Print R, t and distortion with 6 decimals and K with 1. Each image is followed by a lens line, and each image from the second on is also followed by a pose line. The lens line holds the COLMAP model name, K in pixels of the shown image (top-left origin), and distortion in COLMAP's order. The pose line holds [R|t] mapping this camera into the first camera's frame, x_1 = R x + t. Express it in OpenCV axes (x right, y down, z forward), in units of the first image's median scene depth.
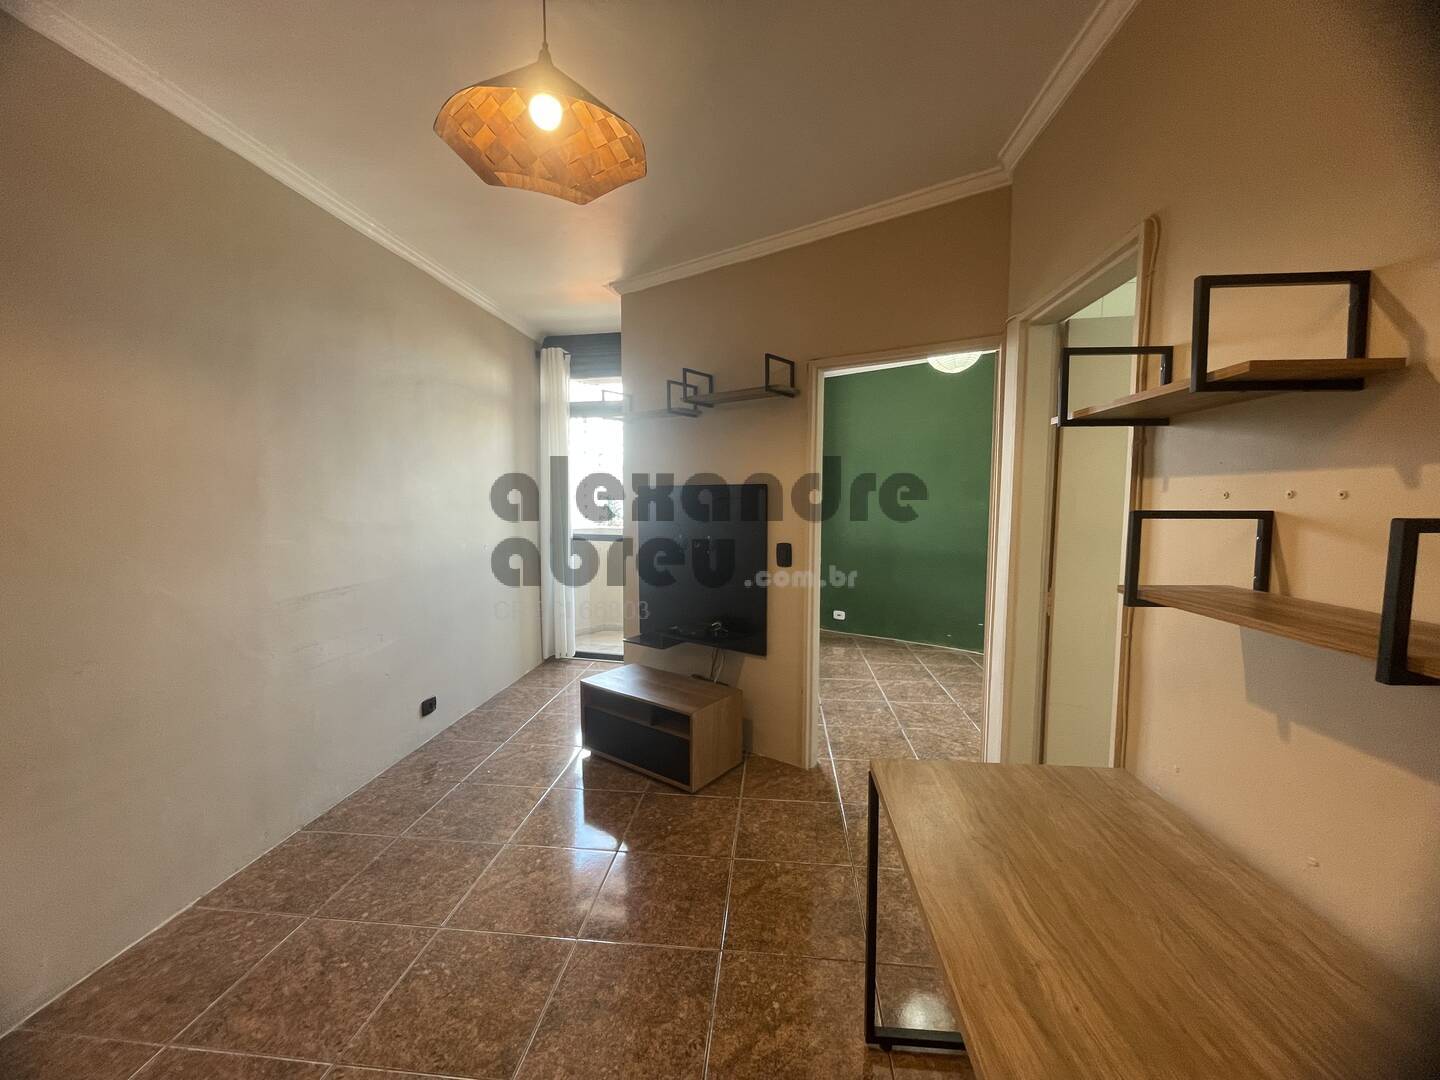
lens RADIAL K [[583.4, 0, 723.5], [0, 583.4, 541.1], [0, 0, 1]] dist [-0.001690, -0.000583]
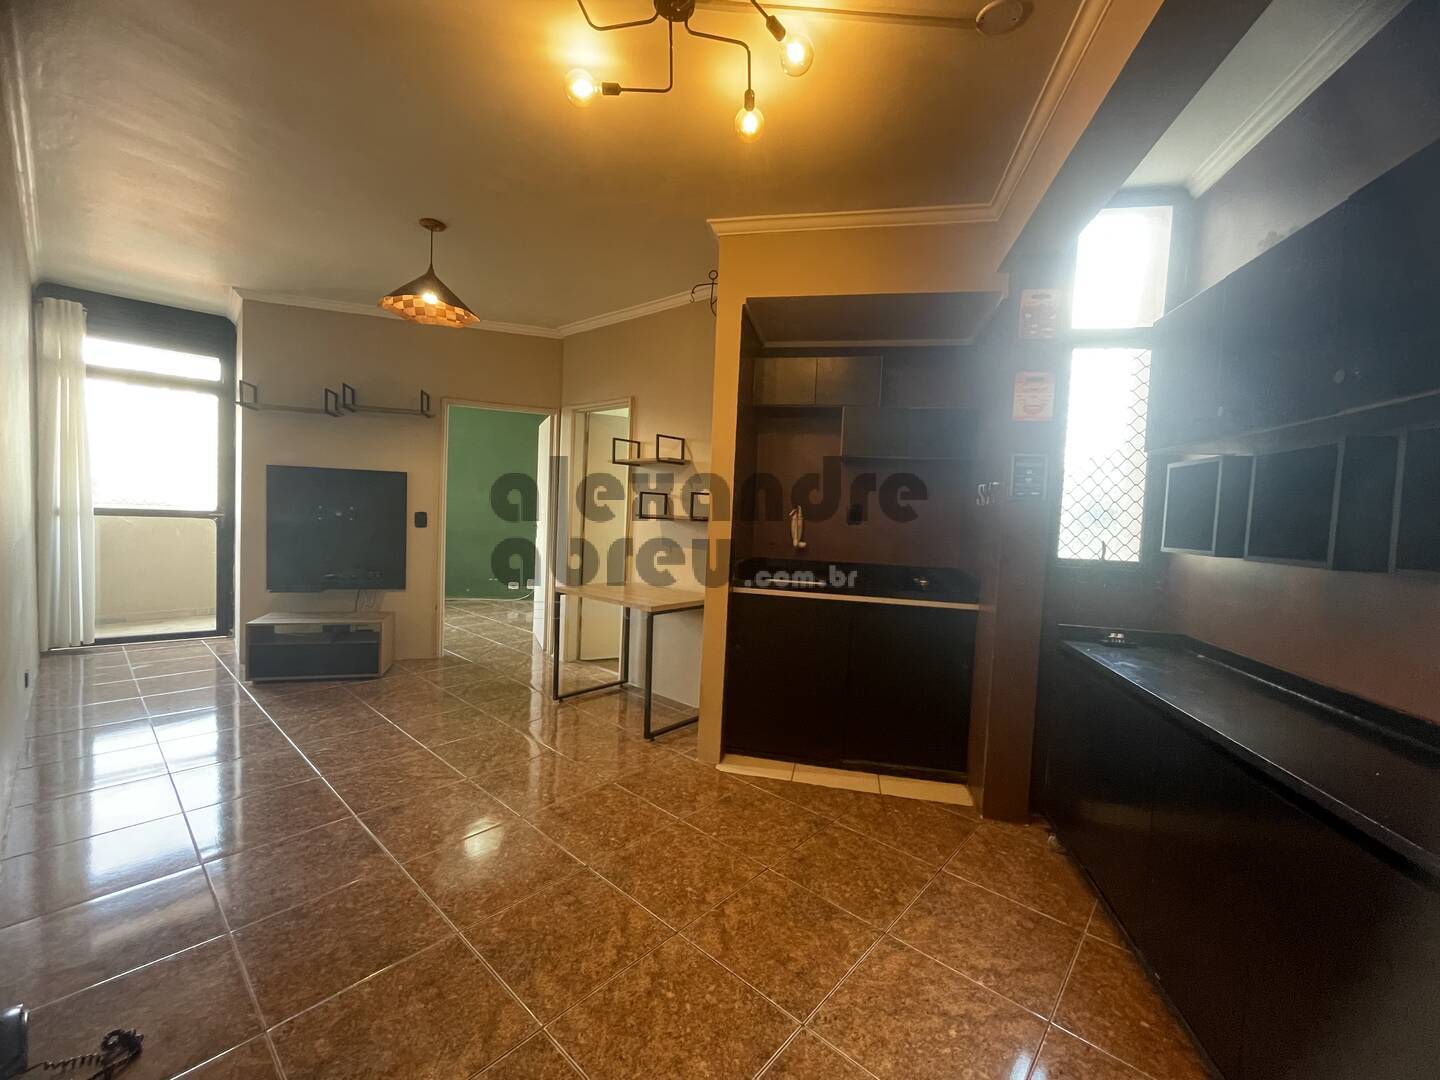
lens RADIAL K [[583.4, 0, 723.5], [0, 583.4, 541.1], [0, 0, 1]] dist [-0.001690, -0.000583]
pose [[0.584265, -0.021240, 0.811285, -1.218880], [0.019925, 0.999732, 0.011824, 0.139639], [-0.811318, 0.009257, 0.584531, -0.957179]]
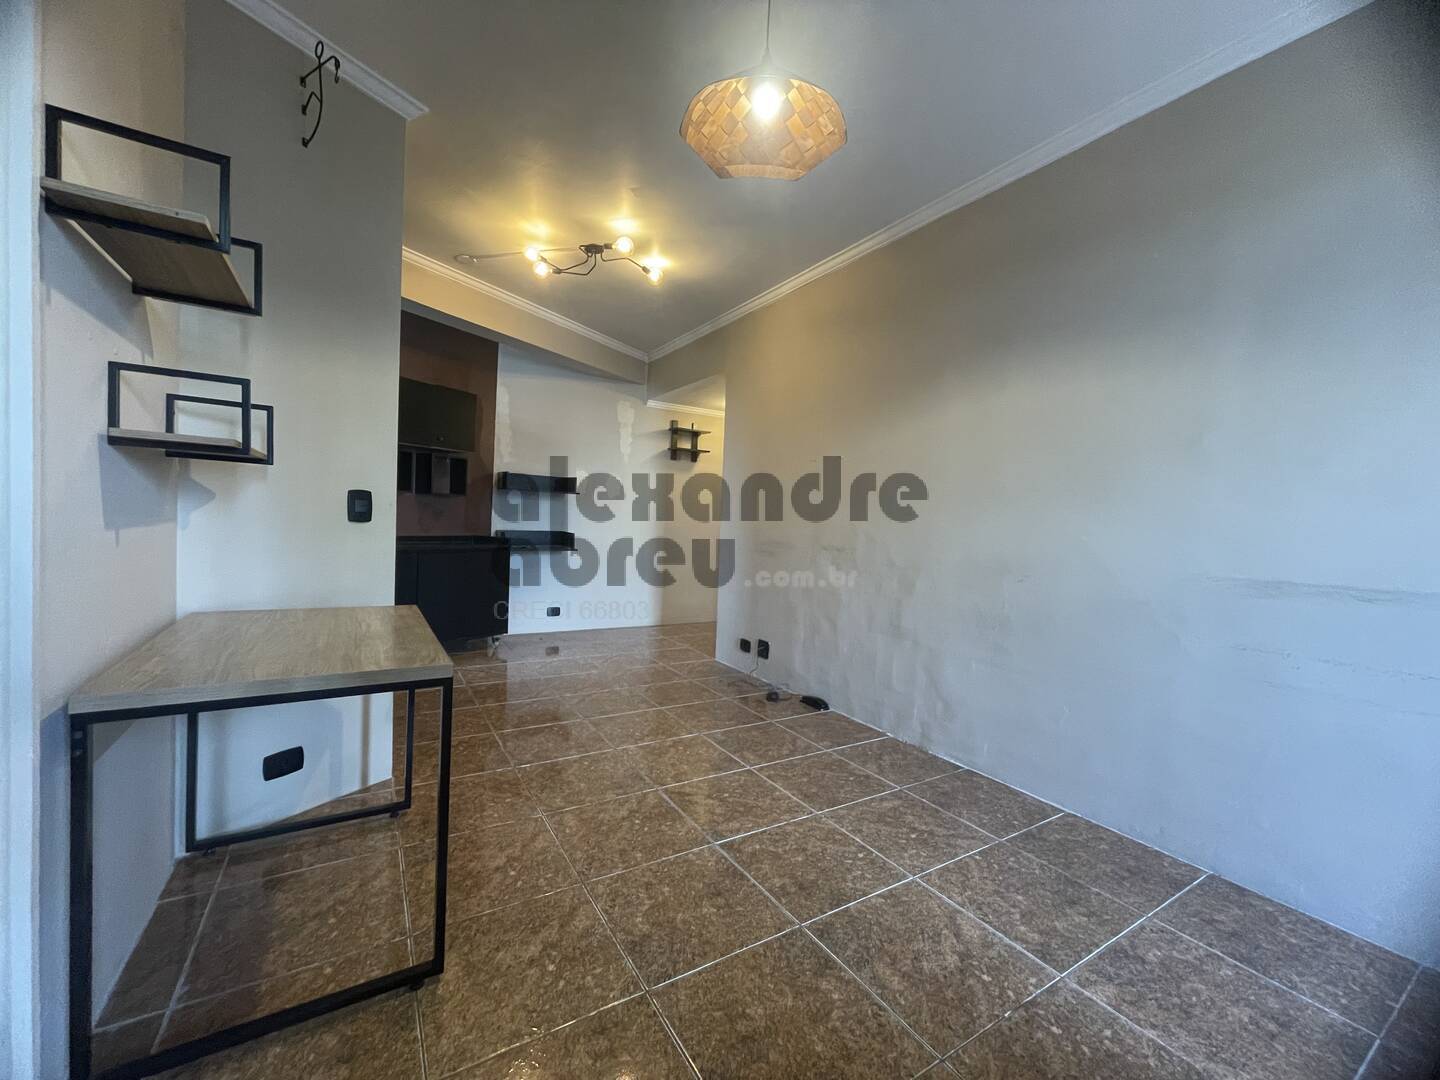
lens RADIAL K [[583.4, 0, 723.5], [0, 583.4, 541.1], [0, 0, 1]] dist [-0.001690, -0.000583]
pose [[-0.793144, -0.017080, -0.608794, 0.417729], [-0.091277, 0.991650, 0.091096, 0.057004], [0.602155, 0.127821, -0.788081, 1.716881]]
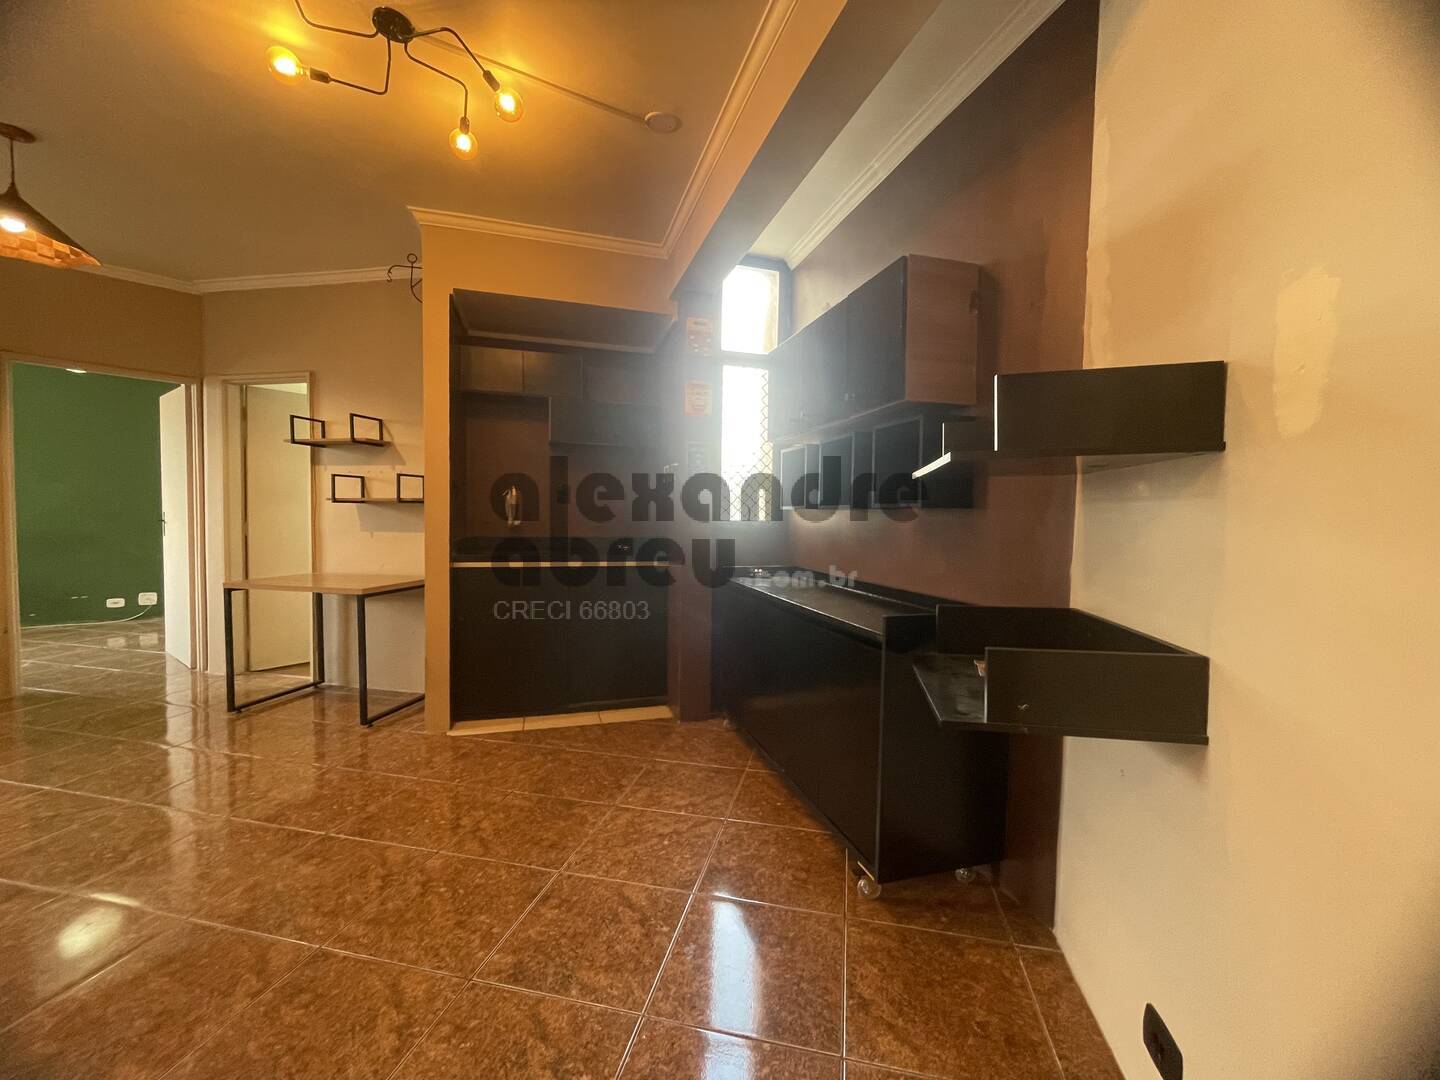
lens RADIAL K [[583.4, 0, 723.5], [0, 583.4, 541.1], [0, 0, 1]] dist [-0.001690, -0.000583]
pose [[0.115651, -0.048595, 0.992100, -1.521336], [0.059943, 0.997324, 0.041864, 0.209302], [-0.991480, 0.054628, 0.118254, -1.024160]]
